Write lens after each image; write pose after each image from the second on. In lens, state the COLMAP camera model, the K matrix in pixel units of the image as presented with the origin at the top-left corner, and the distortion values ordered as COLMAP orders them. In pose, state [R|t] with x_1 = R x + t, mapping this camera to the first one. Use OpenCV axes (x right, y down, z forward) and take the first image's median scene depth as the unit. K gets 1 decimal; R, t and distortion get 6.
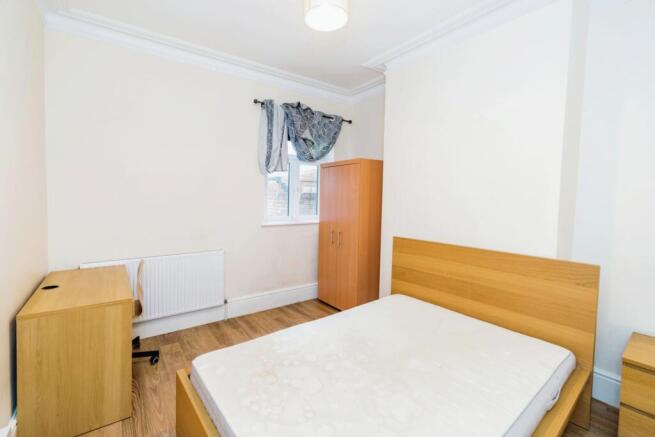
lens RADIAL K [[291.0, 0, 325.2], [0, 291.0, 215.1], [0, 0, 1]] dist [-0.000276, -0.000019]
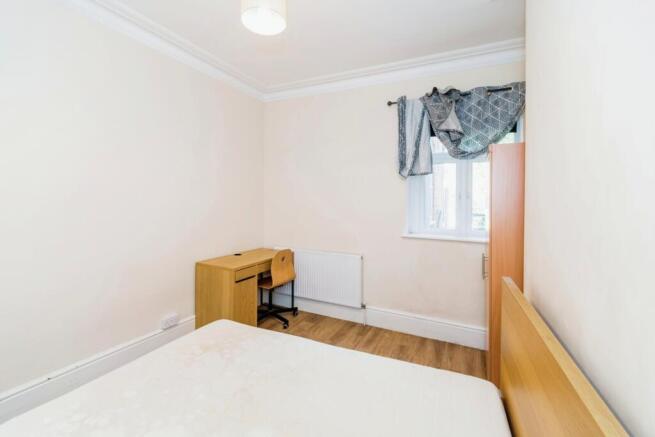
lens RADIAL K [[288.4, 0, 326.8], [0, 288.4, 209.1], [0, 0, 1]] dist [-0.000465, -0.000005]
pose [[0.472234, 0.021322, -0.881215, 0.474917], [-0.069323, 0.997509, -0.013014, -0.020865], [0.878743, 0.067235, 0.472536, 0.378445]]
